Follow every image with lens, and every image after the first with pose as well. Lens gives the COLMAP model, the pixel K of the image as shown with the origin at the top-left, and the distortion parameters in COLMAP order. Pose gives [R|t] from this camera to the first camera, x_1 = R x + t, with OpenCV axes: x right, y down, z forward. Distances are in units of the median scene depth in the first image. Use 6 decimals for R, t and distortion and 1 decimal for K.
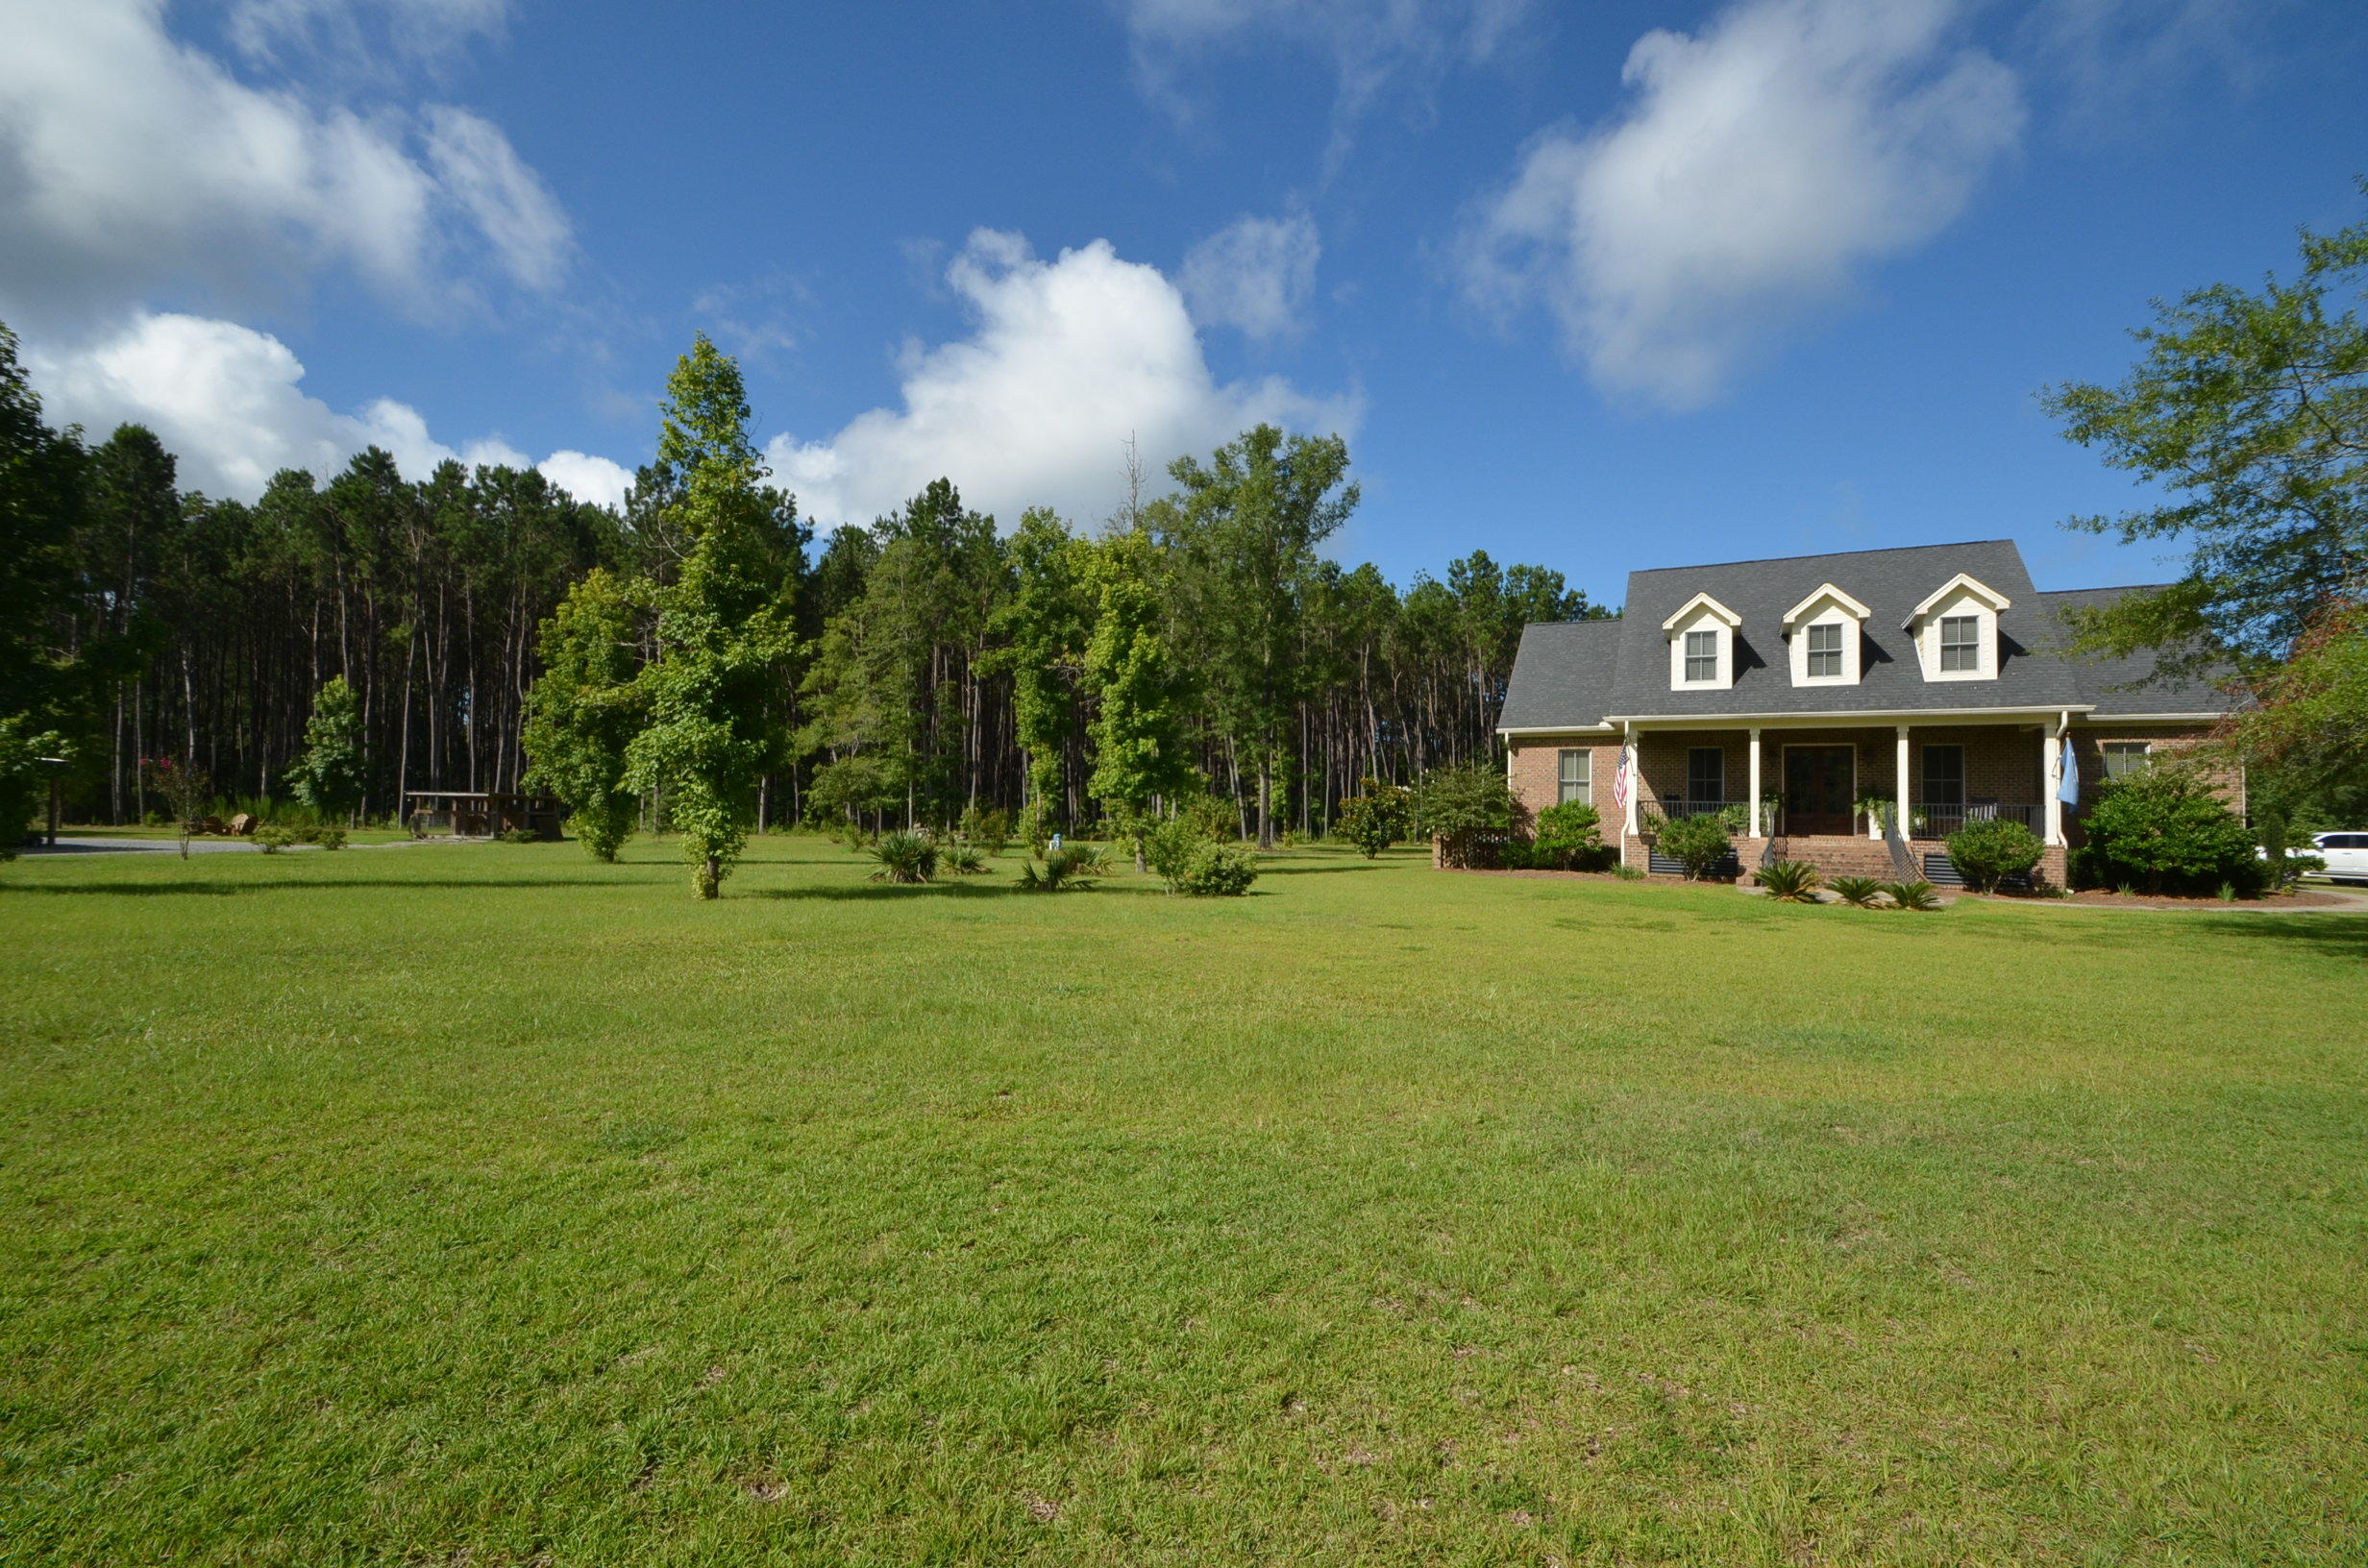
lens RADIAL K [[992.9, 0, 1181.8], [0, 992.9, 766.1], [0, 0, 1]] dist [-0.011698, 0.000012]
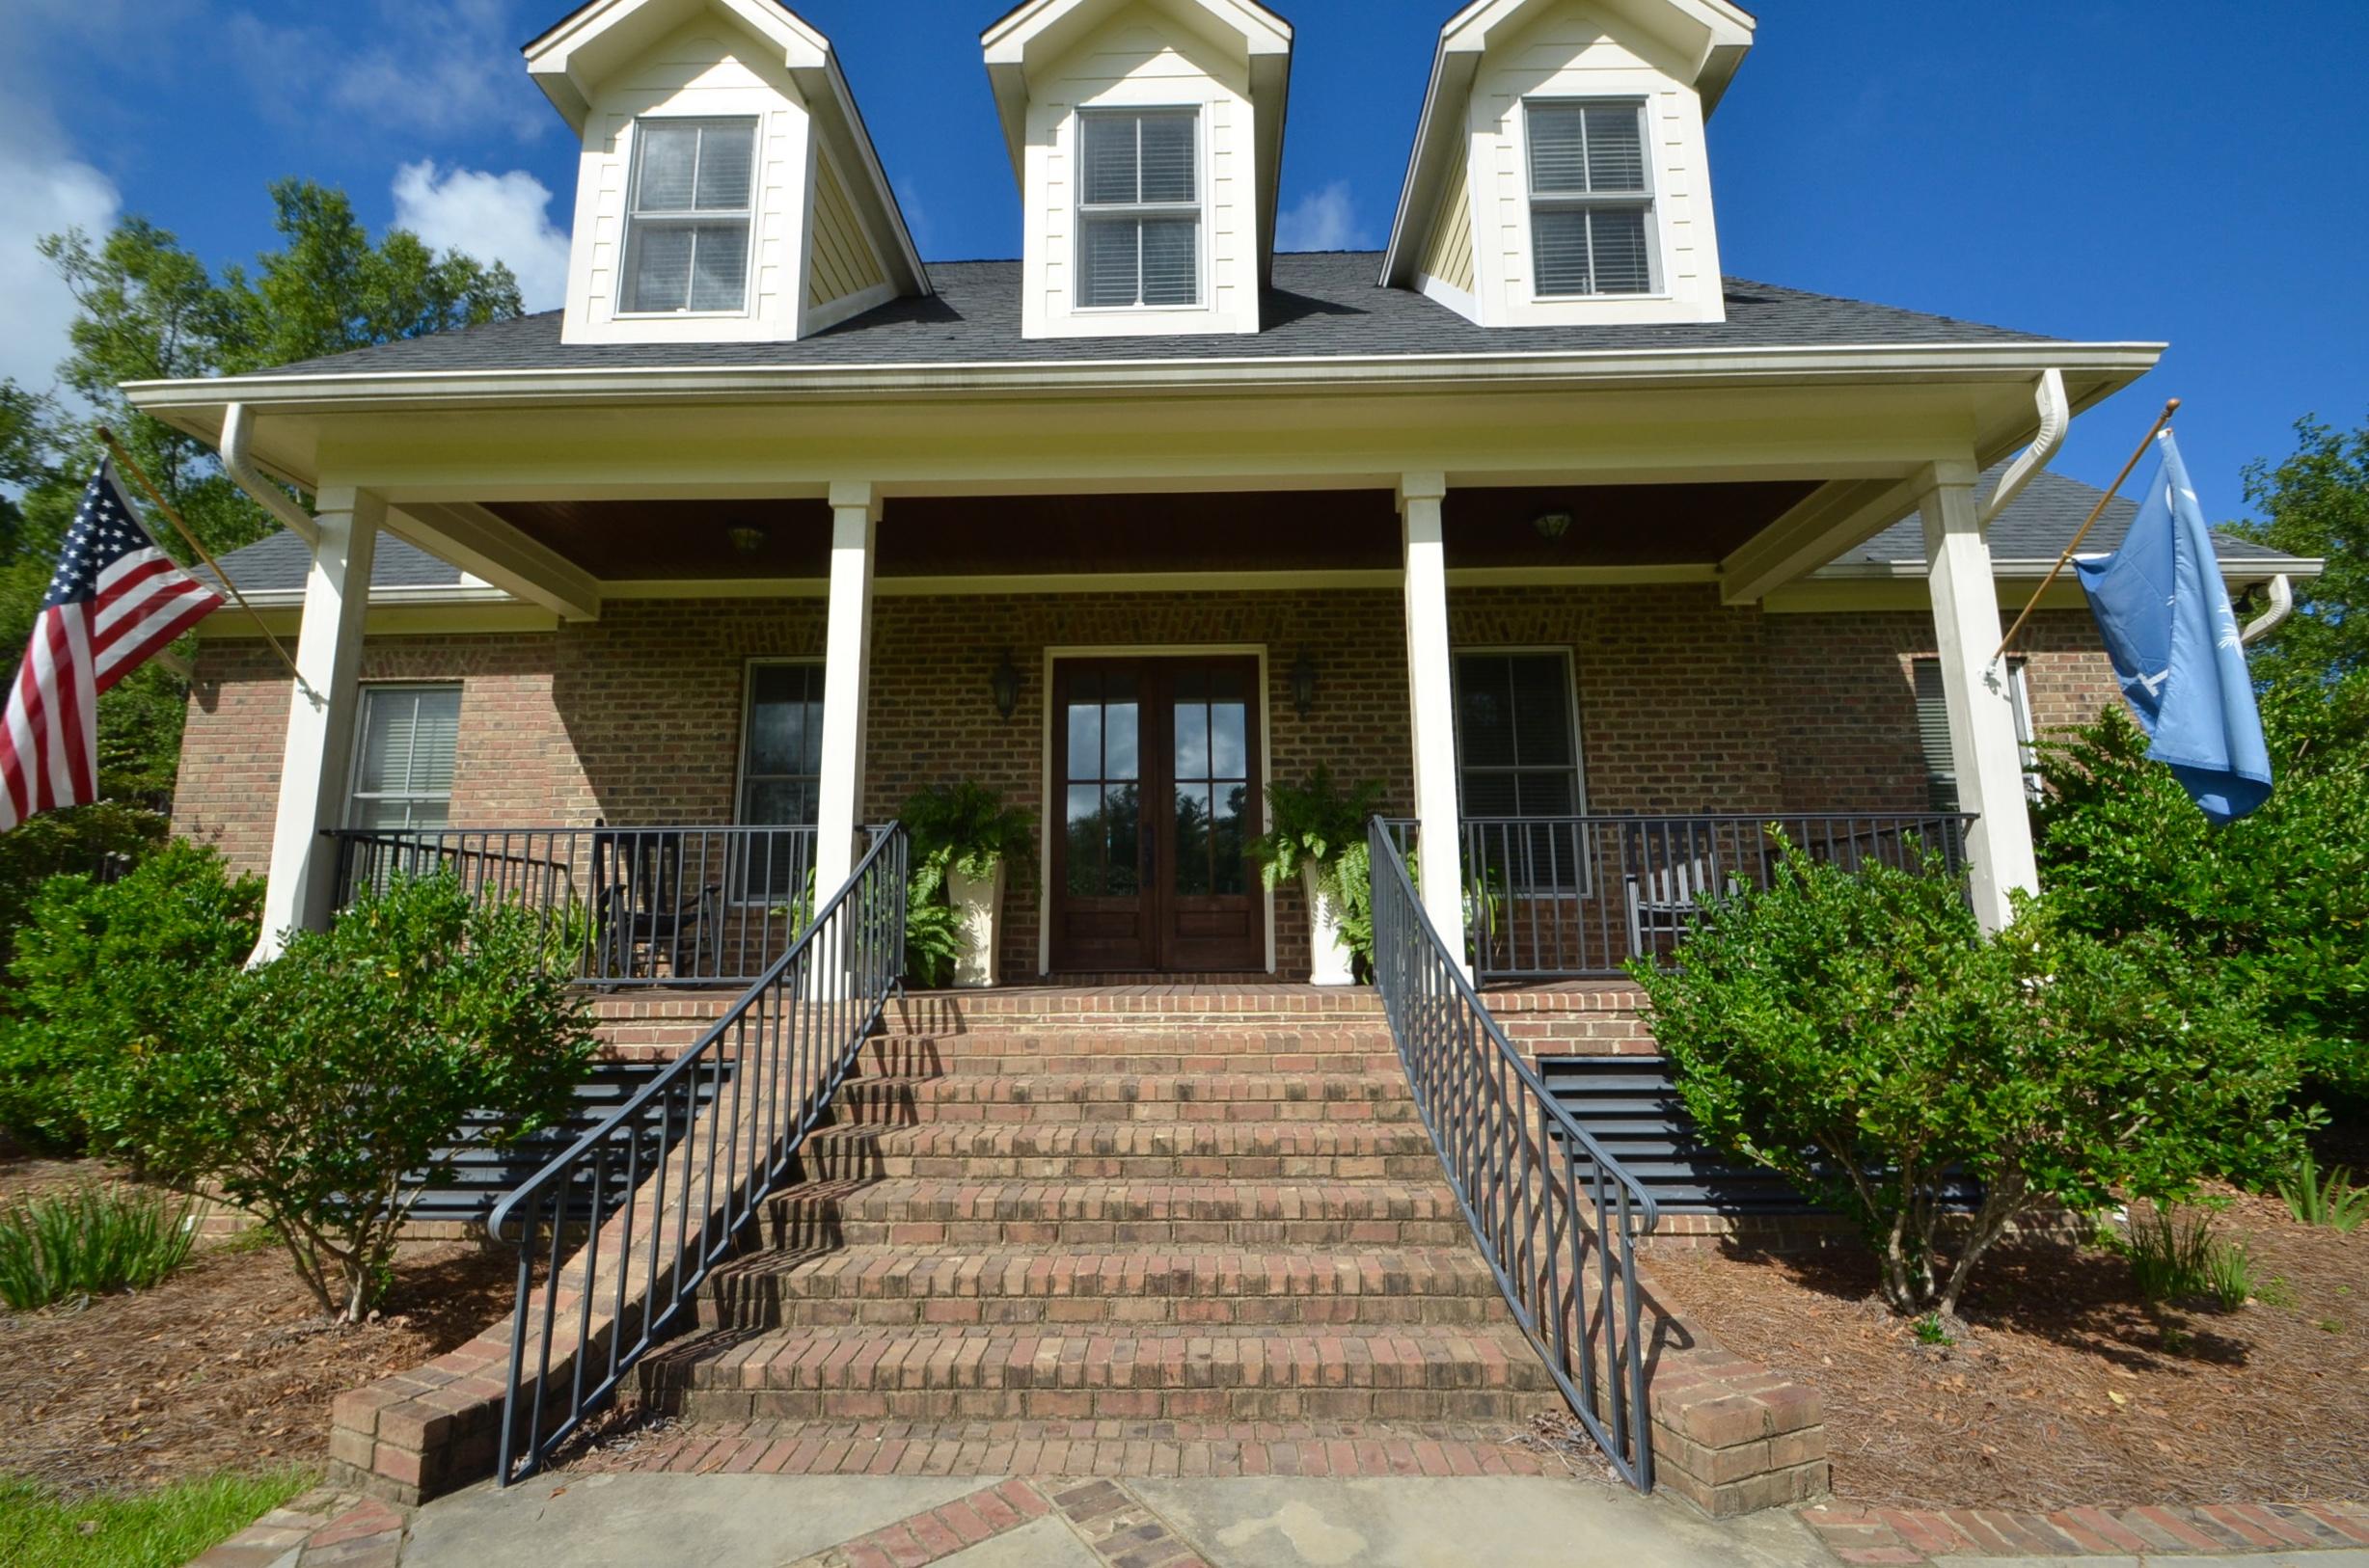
lens RADIAL K [[1033.8, 0, 1190.4], [0, 1033.8, 779.4], [0, 0, 1]] dist [-0.016103, -0.000992]
pose [[0.886671, 0.046910, 0.460015, 0.547971], [0.010508, 0.992540, -0.121468, 0.054339], [-0.462282, 0.112536, 0.879563, 0.781214]]
